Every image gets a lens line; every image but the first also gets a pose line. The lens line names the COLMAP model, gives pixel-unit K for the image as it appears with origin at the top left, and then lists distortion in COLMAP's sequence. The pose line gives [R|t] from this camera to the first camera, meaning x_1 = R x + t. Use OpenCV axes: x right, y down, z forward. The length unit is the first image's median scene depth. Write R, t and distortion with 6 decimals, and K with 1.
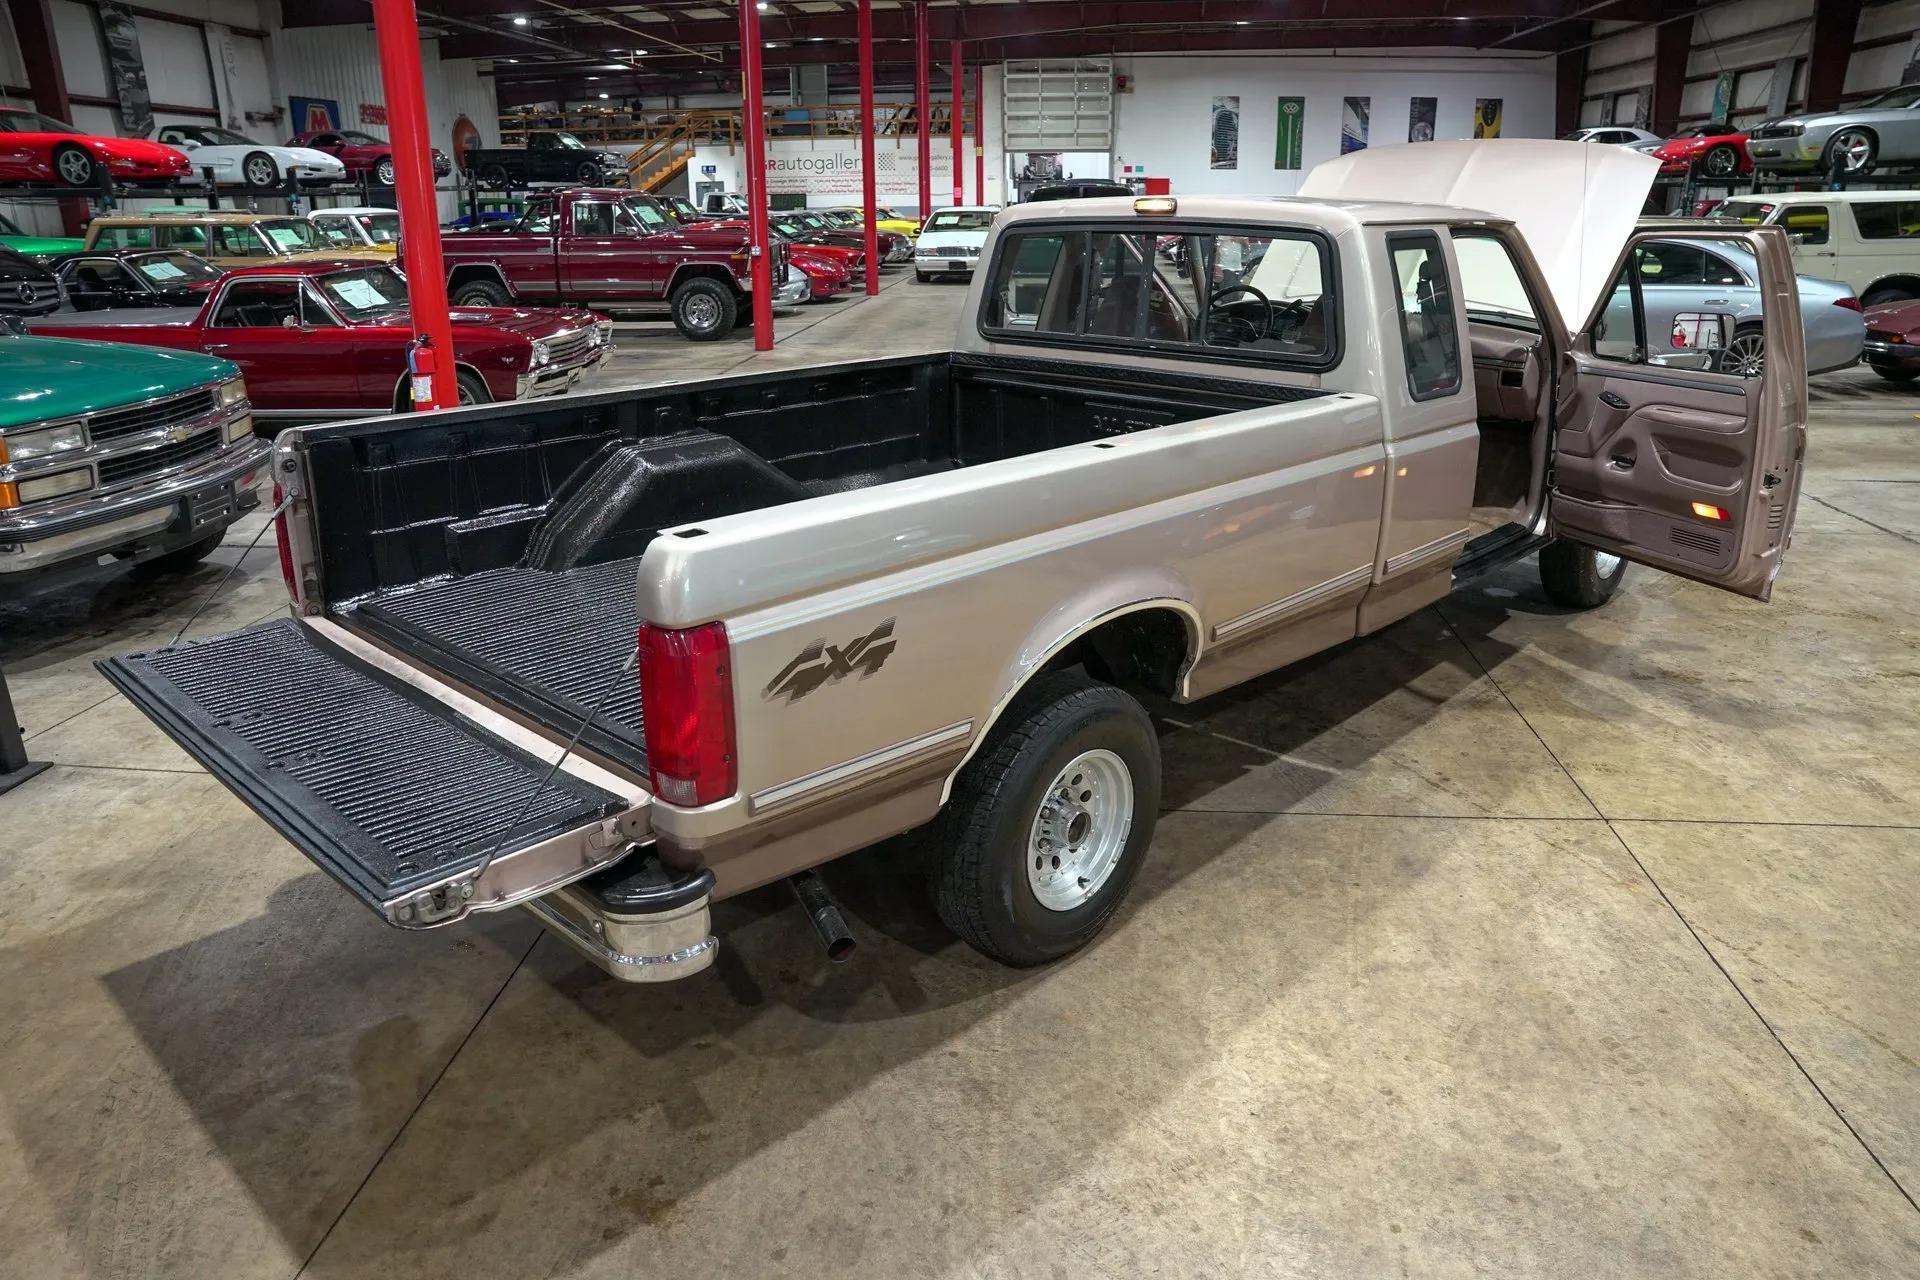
lens RADIAL K [[1315.0, 0, 964.8], [0, 1315.0, 643.2], [0, 0, 1]] dist [-0.142966, 0.112571]
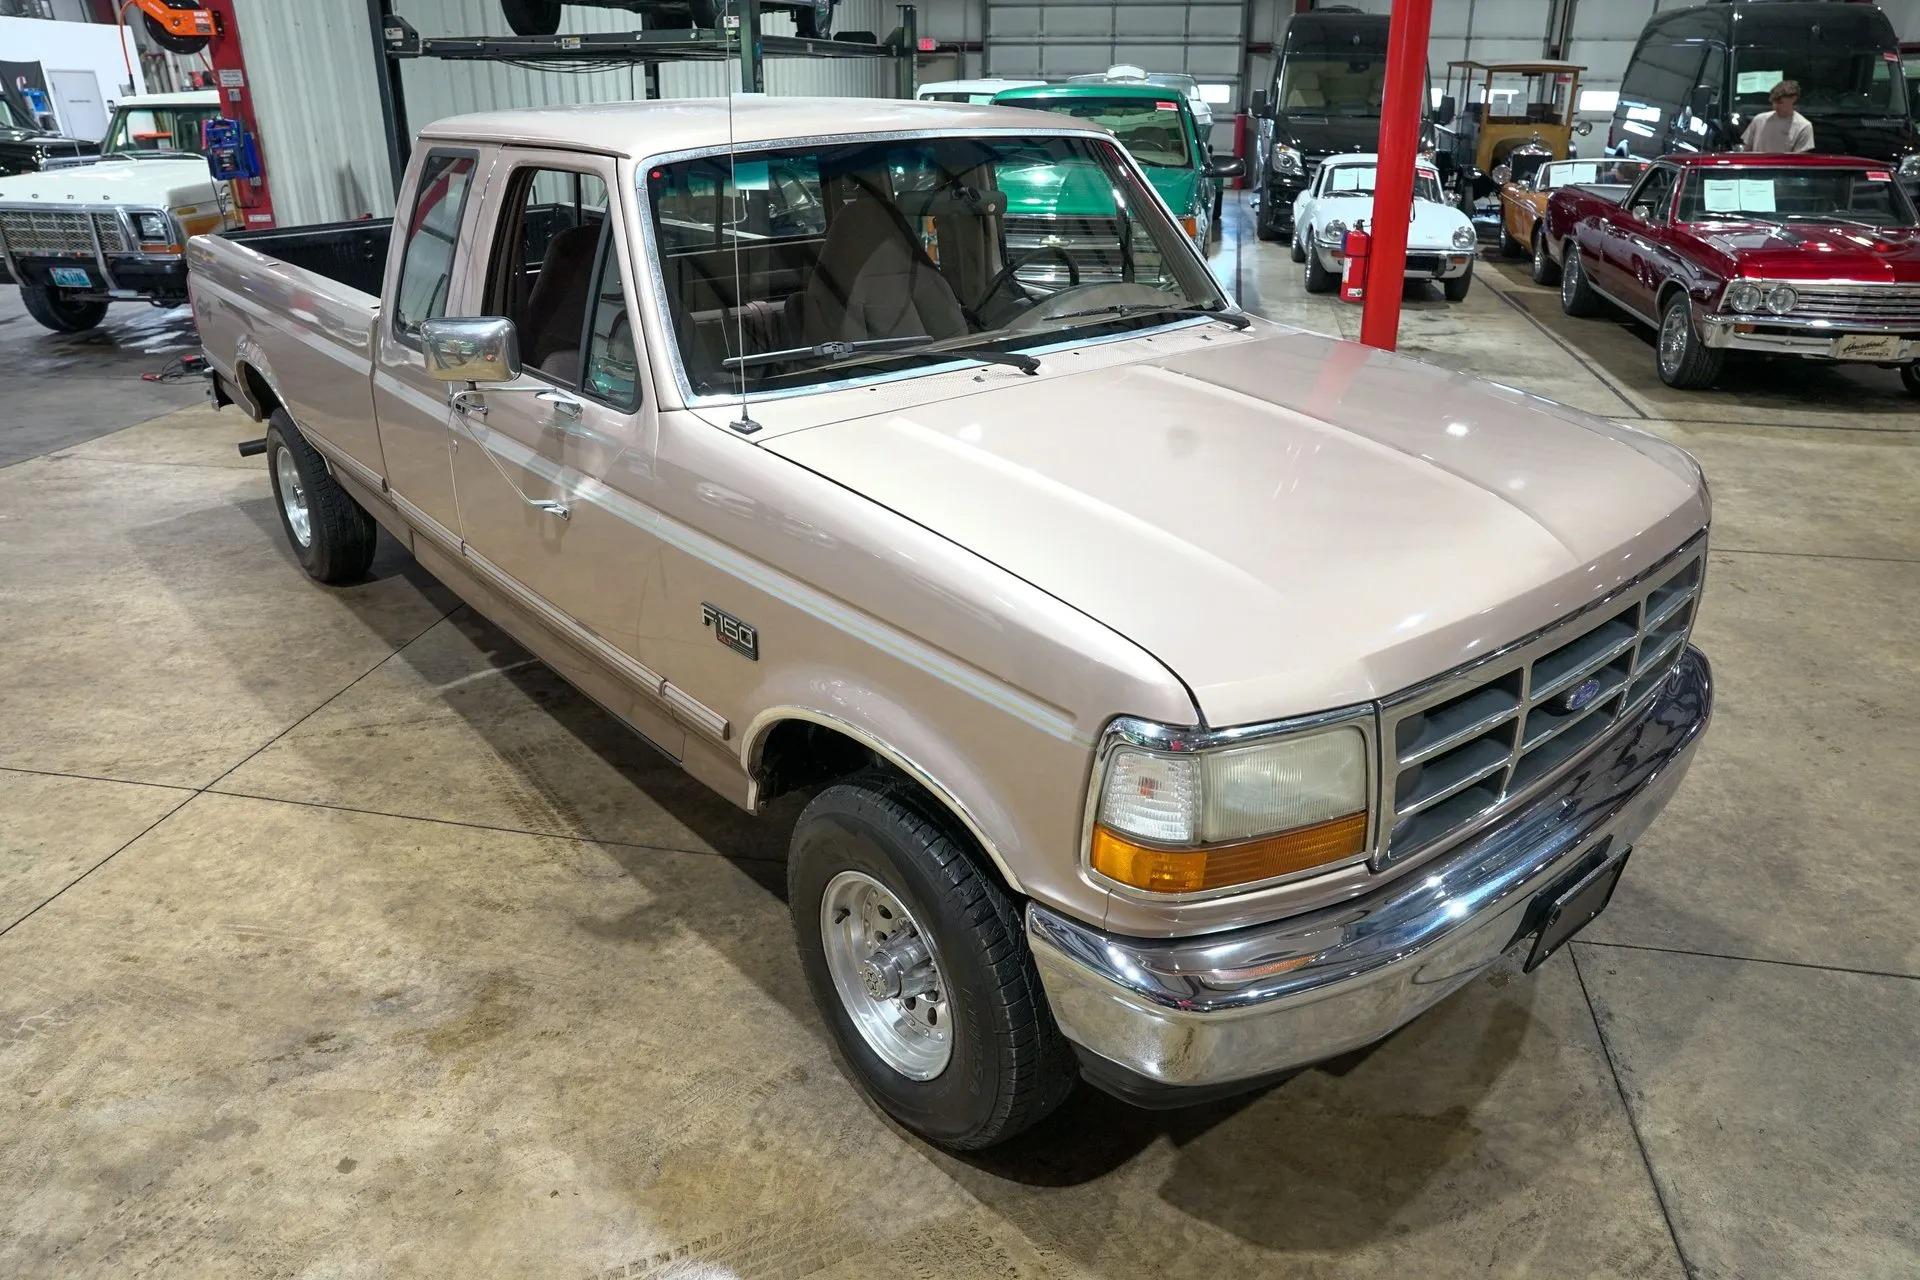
lens RADIAL K [[1315.0, 0, 964.8], [0, 1315.0, 643.2], [0, 0, 1]] dist [-0.142966, 0.112571]
pose [[-0.102989, 0.411947, -0.905369, 1.030249], [-0.324084, 0.846645, 0.422093, -0.438781], [0.940406, 0.336887, 0.046310, 1.200101]]
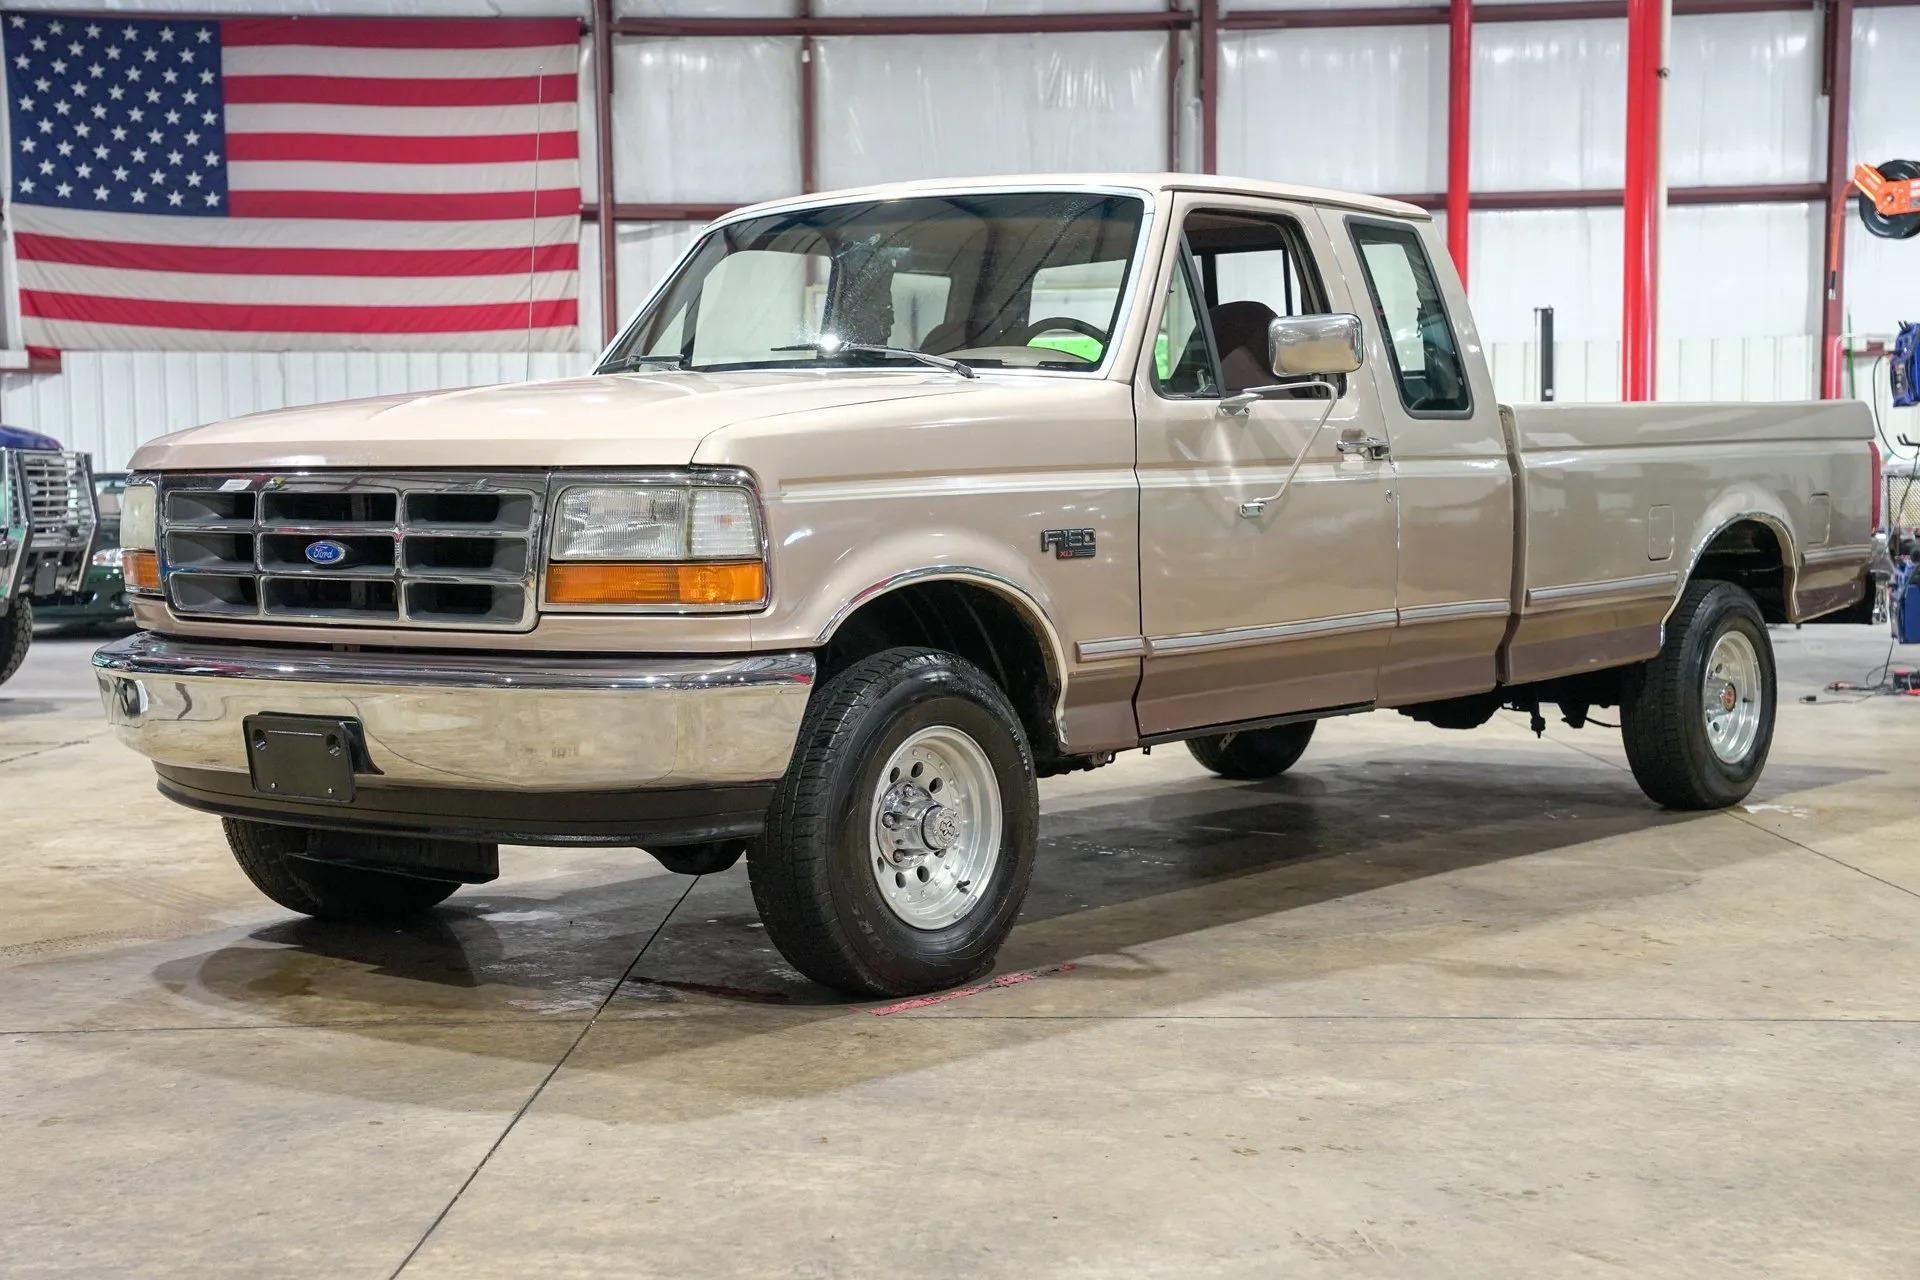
lens RADIAL K [[2696.4, 0, 968.7], [0, 2696.4, 643.2], [0, 0, 1]] dist [0.247840, -0.038697]
pose [[-0.996345, 0.023418, -0.082142, 0.420454], [-0.009709, 0.924401, 0.381298, -0.703269], [0.084861, 0.380702, -0.920795, 2.528320]]
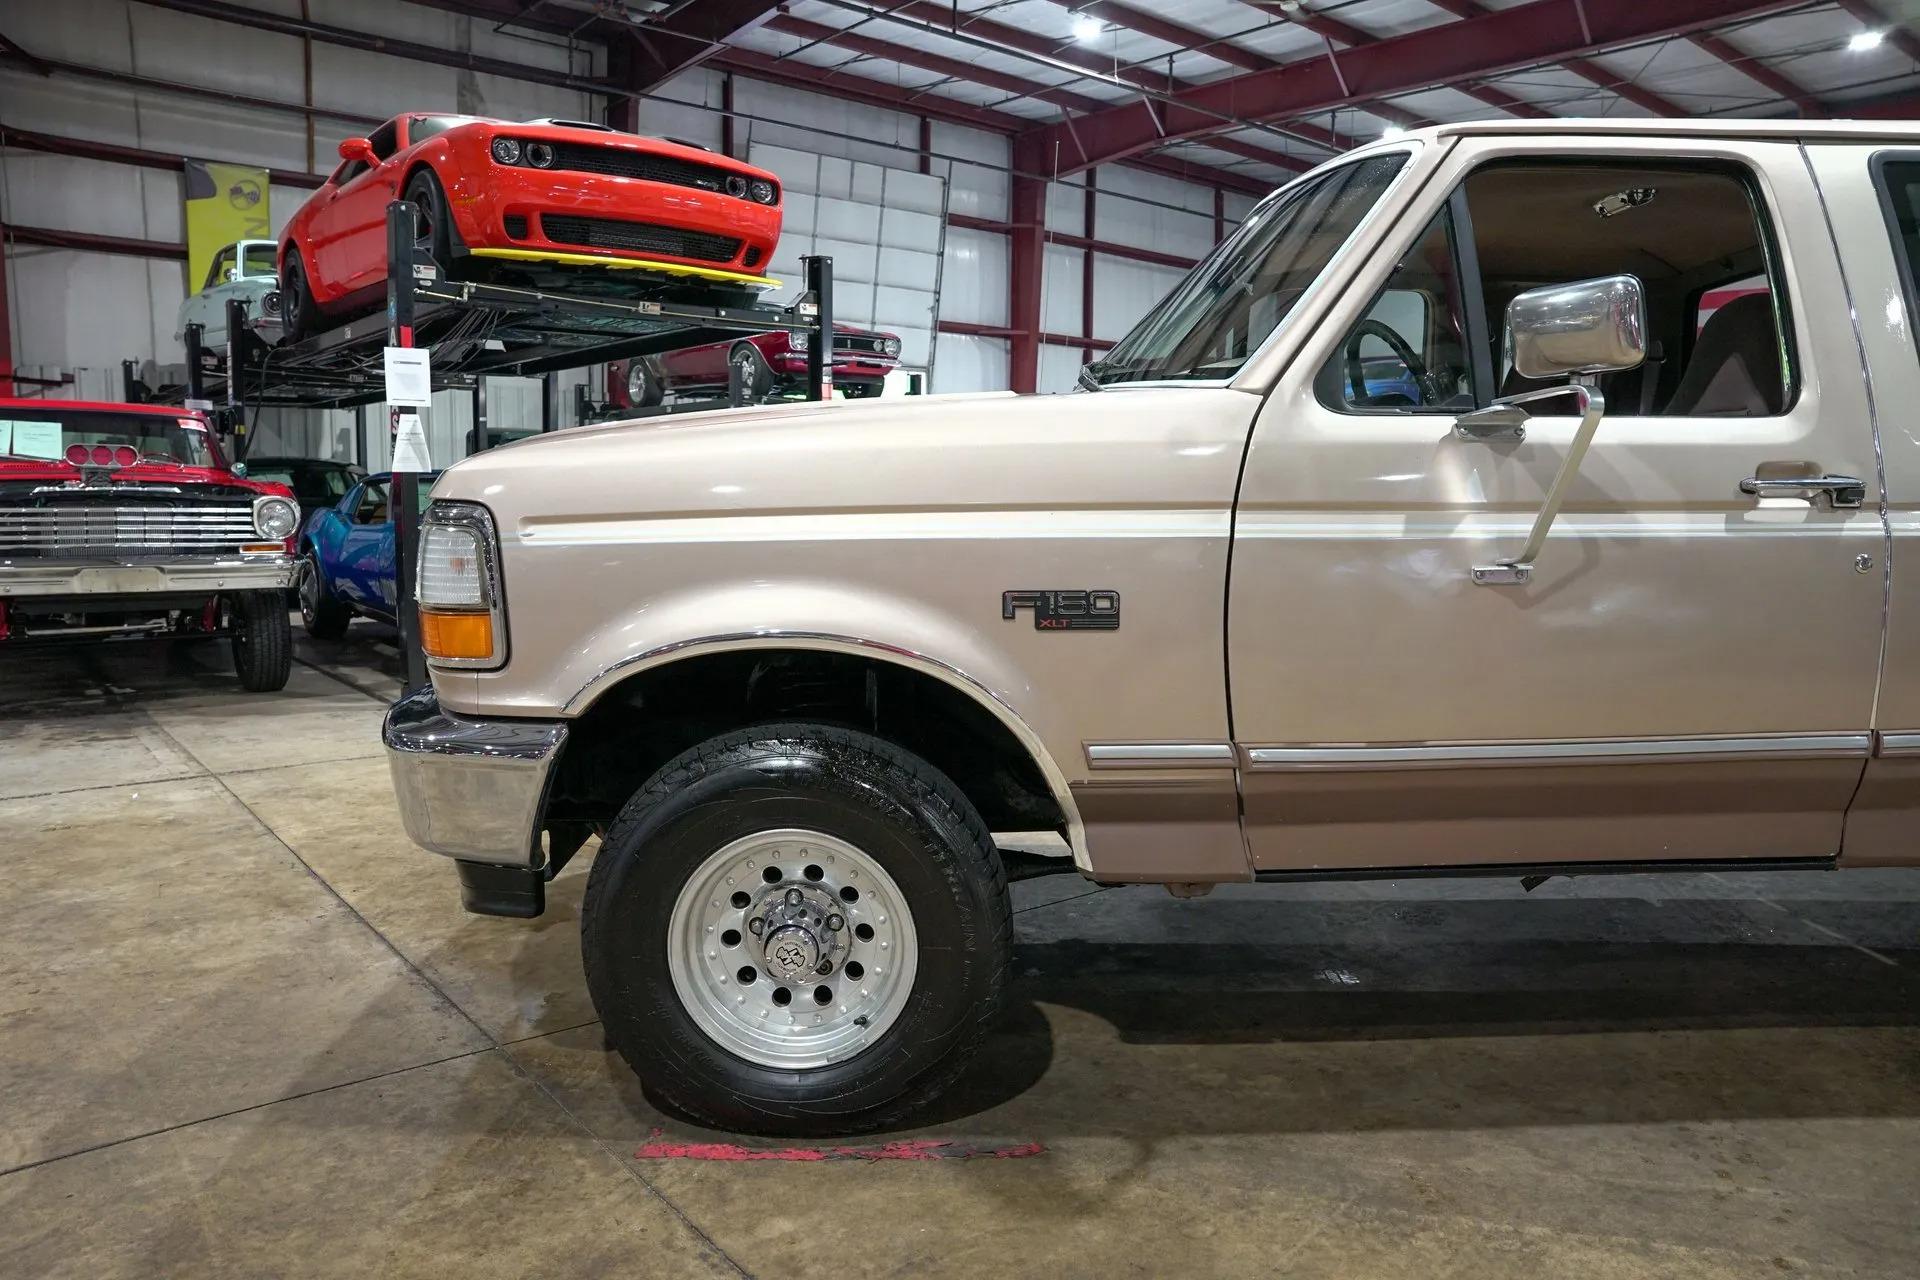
lens RADIAL K [[1313.2, 0, 965.9], [0, 1313.2, 644.0], [0, 0, 1]] dist [-0.141764, 0.109470]
pose [[-0.707481, -0.078411, 0.702369, -0.008806], [0.230291, 0.914006, 0.334004, -0.425146], [-0.668159, 0.398051, -0.628585, 1.698681]]
